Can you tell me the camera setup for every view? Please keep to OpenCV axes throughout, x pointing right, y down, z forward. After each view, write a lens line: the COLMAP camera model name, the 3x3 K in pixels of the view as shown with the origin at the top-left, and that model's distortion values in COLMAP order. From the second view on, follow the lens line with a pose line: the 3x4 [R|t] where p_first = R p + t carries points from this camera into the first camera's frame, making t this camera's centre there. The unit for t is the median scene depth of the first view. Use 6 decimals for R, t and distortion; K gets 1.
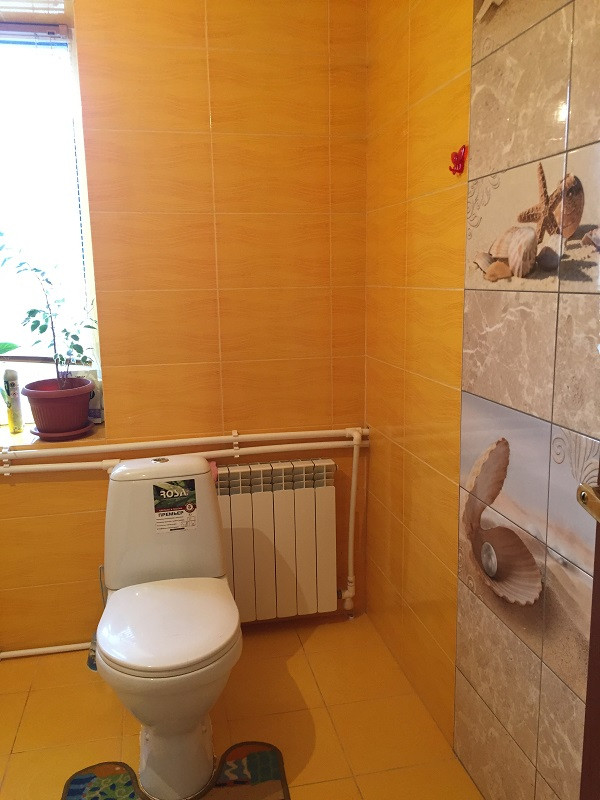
lens RADIAL K [[693.4, 0, 297.9], [0, 693.4, 400.8], [0, 0, 1]] dist [0.103581, -0.120426]
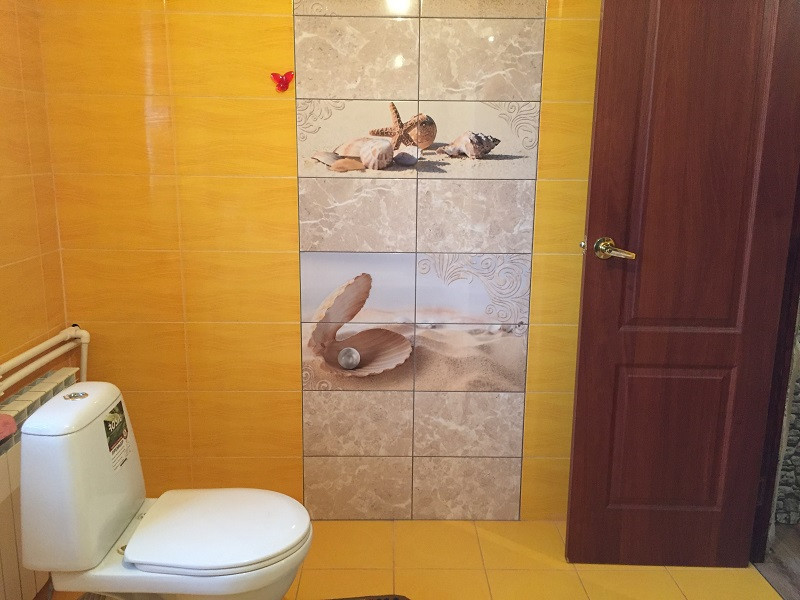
lens RADIAL K [[693.4, 0, 400.8], [0, 693.4, 299.8], [0, 0, 1]] dist [0.103581, -0.120426]
pose [[0.162210, -0.179425, 0.970306, -1.290014], [0.162521, 0.974758, 0.153079, -0.120130], [-0.973280, 0.132864, 0.187276, 0.684759]]
